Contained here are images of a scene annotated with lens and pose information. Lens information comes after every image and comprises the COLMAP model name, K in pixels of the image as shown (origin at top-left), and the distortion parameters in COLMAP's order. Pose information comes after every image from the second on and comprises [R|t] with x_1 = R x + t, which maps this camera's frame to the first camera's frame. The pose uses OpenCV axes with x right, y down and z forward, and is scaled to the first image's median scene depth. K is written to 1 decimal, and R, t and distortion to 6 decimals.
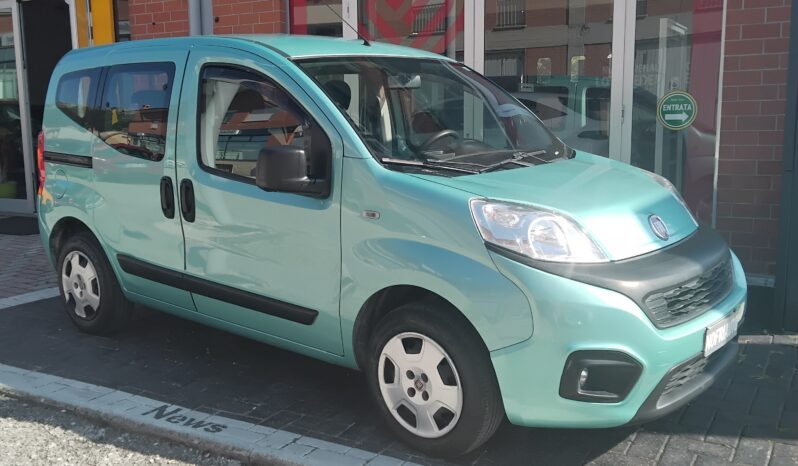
lens RADIAL K [[751.7, 0, 399.0], [0, 751.7, 233.0], [0, 0, 1]] dist [-0.006804, -0.003704]
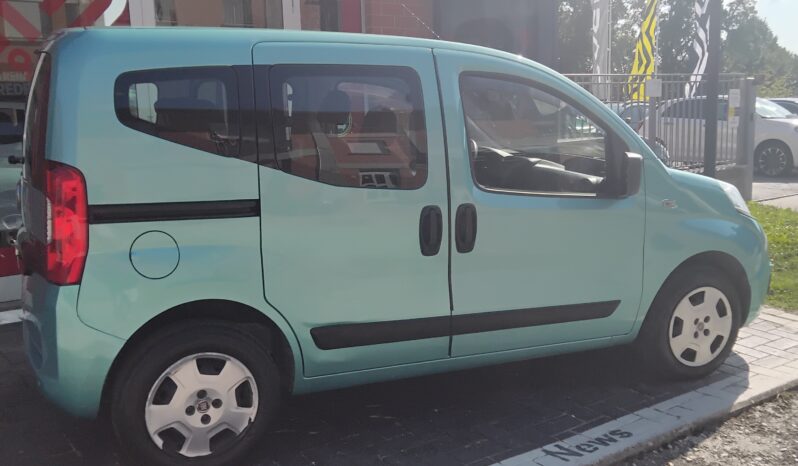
lens RADIAL K [[776.3, 0, 399.0], [0, 776.3, 233.0], [0, 0, 1]] dist [0.052772, -0.004937]
pose [[0.434451, -0.149265, 0.888241, -1.202314], [0.151627, 0.984219, 0.091231, -0.142910], [-0.887841, 0.095046, 0.450227, 0.715355]]
